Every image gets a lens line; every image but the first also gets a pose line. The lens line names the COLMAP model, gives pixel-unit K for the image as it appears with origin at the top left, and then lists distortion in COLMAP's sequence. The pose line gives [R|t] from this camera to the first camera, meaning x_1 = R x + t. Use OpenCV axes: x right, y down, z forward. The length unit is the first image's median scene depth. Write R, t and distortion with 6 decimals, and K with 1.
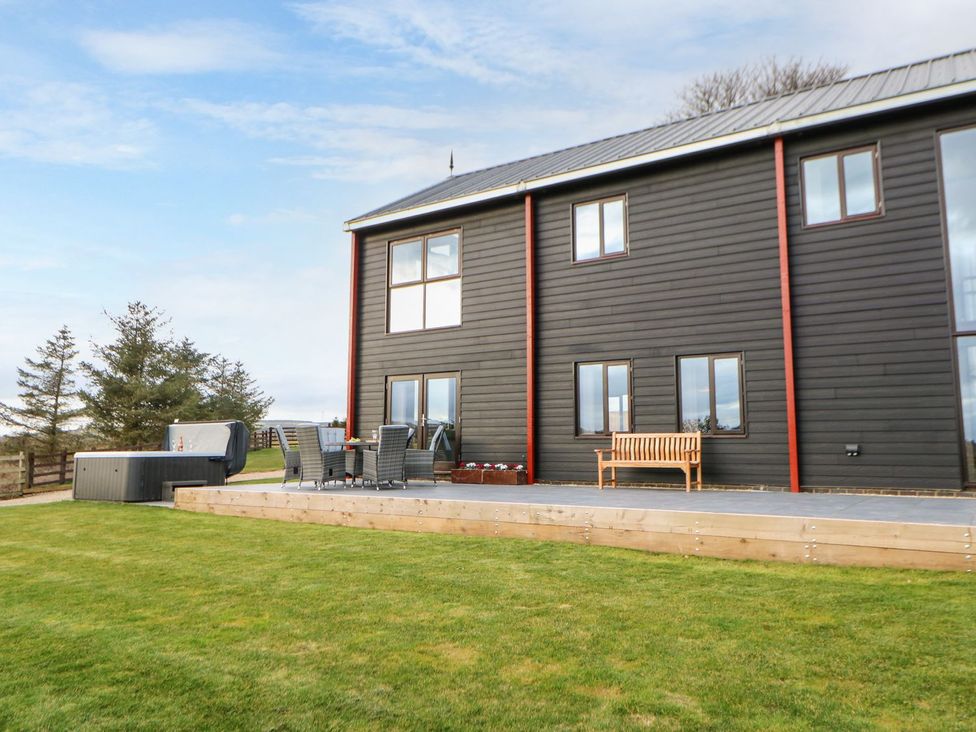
lens RADIAL K [[735.3, 0, 488.0], [0, 735.3, 366.0], [0, 0, 1]] dist [0.002351, -0.000231]
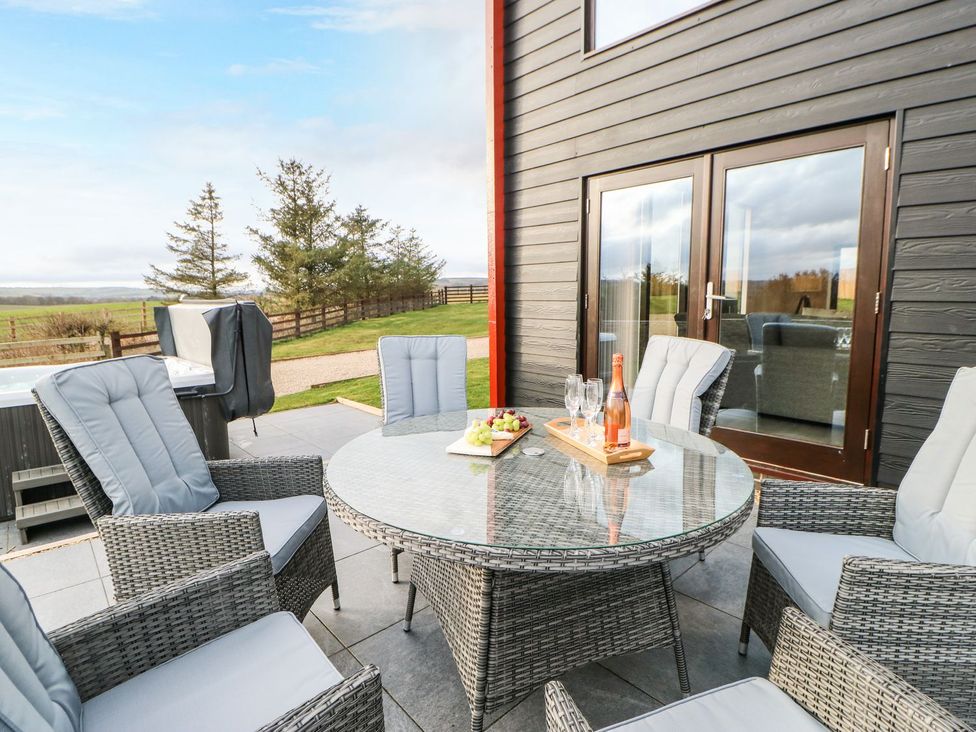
lens RADIAL K [[511.5, 0, 488.0], [0, 511.5, 366.0], [0, 0, 1]] dist [0.002125, 0.000179]
pose [[0.972034, 0.027448, -0.233230, -0.060952], [0.030428, 0.970054, 0.240977, 0.020404], [0.232860, -0.241334, 0.942090, 0.360086]]
